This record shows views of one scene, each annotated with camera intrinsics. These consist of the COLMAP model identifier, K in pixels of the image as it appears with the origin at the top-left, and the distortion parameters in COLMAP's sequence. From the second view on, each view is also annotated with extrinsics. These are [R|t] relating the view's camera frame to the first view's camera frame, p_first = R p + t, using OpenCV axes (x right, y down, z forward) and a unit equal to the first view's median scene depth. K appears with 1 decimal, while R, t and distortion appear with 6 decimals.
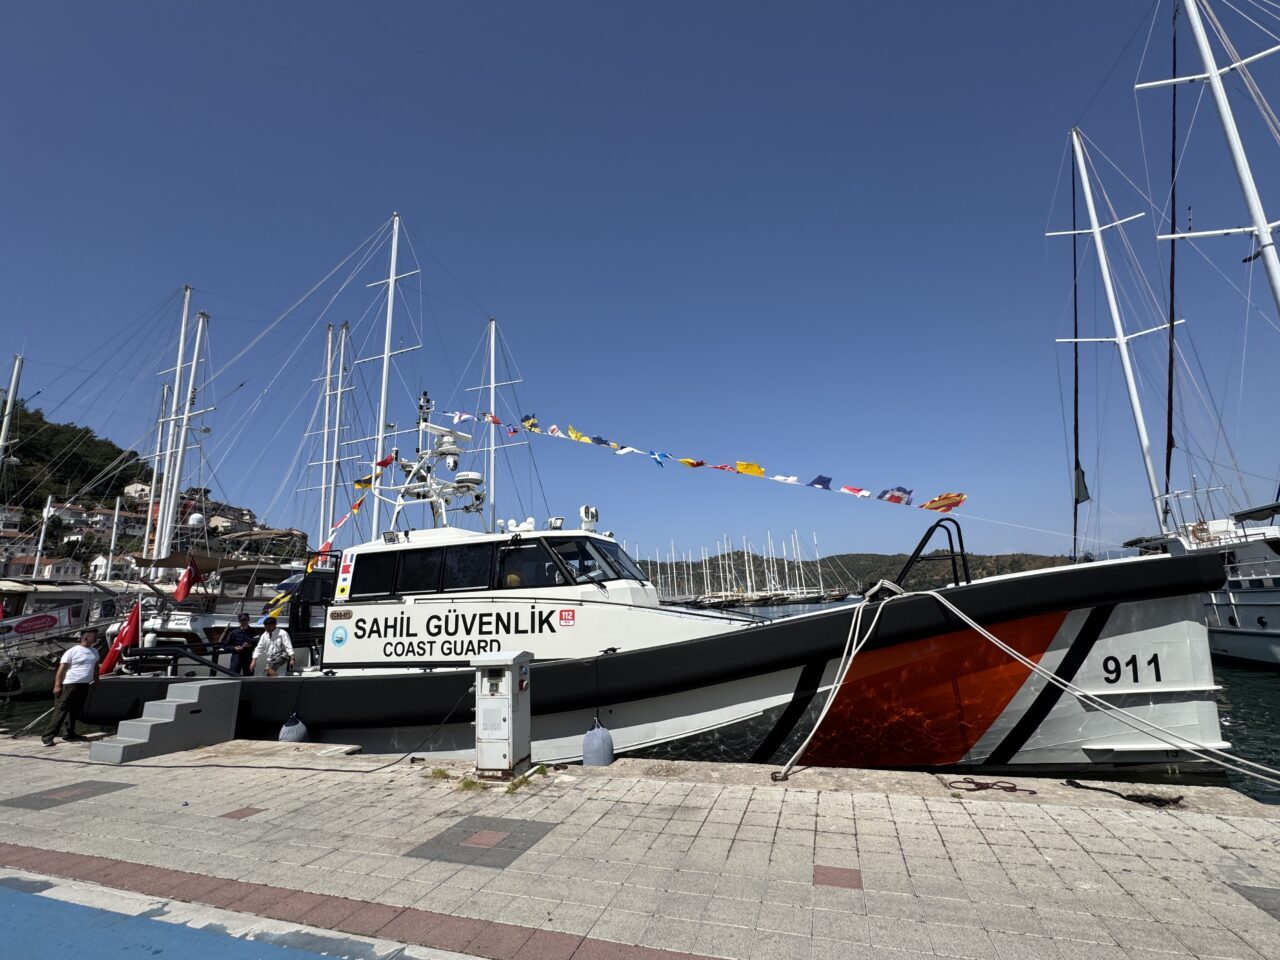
lens RADIAL K [[557.2, 0, 640.0], [0, 557.2, 480.0], [0, 0, 1]] dist [-0.008171, -0.000221]
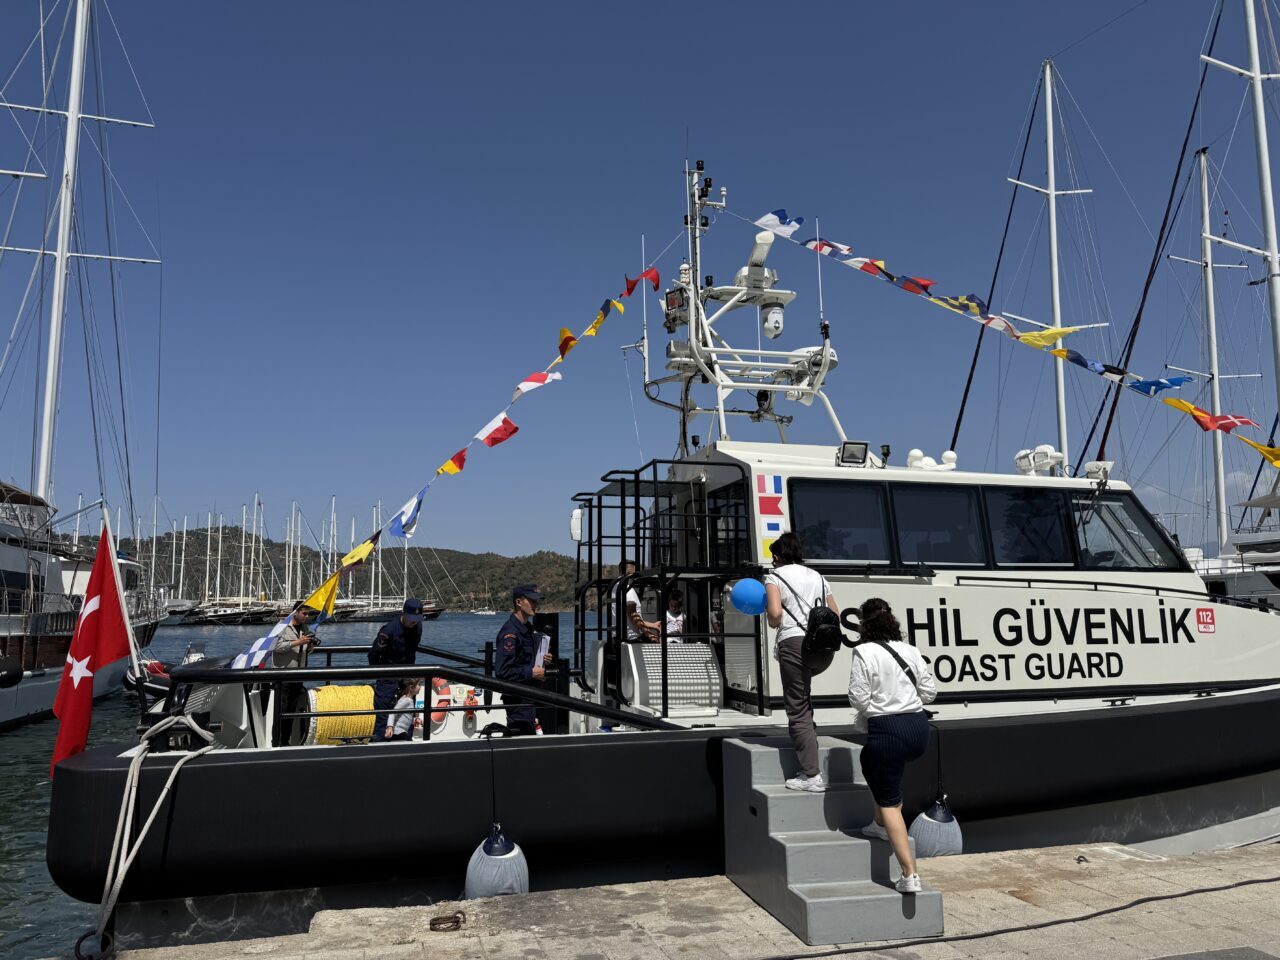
lens RADIAL K [[915.2, 0, 640.0], [0, 915.2, 480.0], [0, 0, 1]] dist [0.080712, -0.092332]
pose [[0.802965, 0.122520, 0.583298, -1.212042], [-0.159477, 0.987126, 0.012193, 0.164208], [-0.574295, -0.102813, 0.812167, 0.475533]]
